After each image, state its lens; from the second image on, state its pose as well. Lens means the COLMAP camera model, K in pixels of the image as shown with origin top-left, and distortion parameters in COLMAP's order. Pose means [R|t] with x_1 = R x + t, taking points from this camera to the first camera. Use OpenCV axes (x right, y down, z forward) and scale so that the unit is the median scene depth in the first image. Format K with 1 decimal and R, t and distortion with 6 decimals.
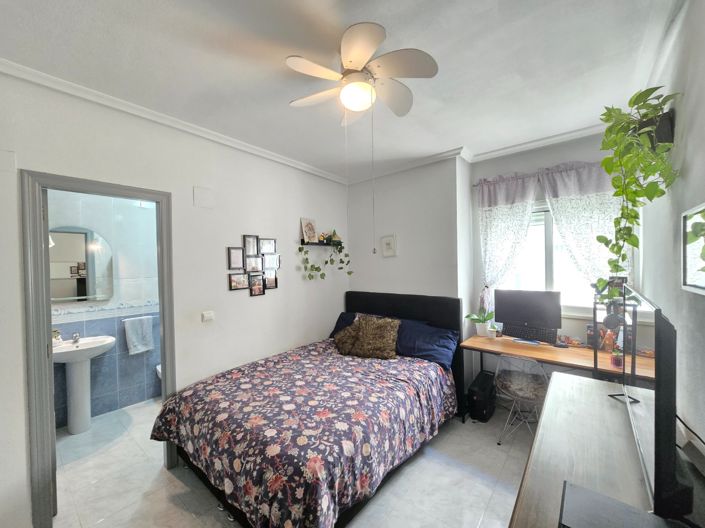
lens RADIAL K [[287.4, 0, 352.5], [0, 287.4, 264.0], [0, 0, 1]] dist [-0.000789, -0.000128]
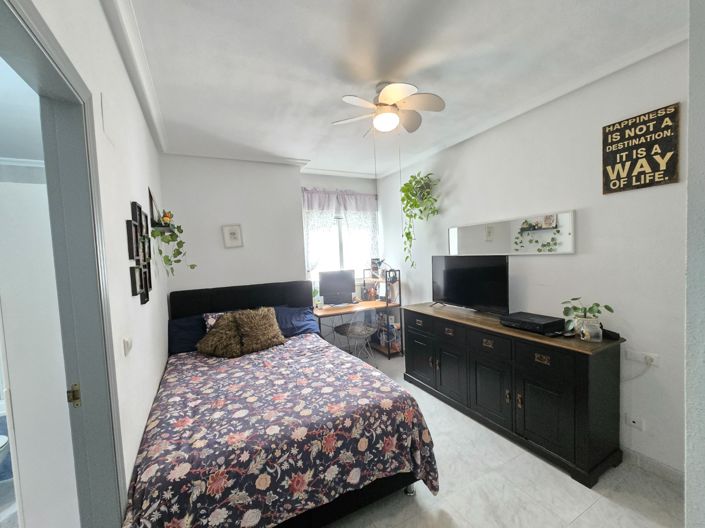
lens RADIAL K [[287.4, 0, 352.5], [0, 287.4, 264.0], [0, 0, 1]] dist [-0.000789, -0.000128]
pose [[0.395542, -0.032861, 0.917860, -0.768081], [0.038230, 0.999083, 0.019294, 0.034168], [-0.917652, 0.027458, 0.396436, 0.365784]]
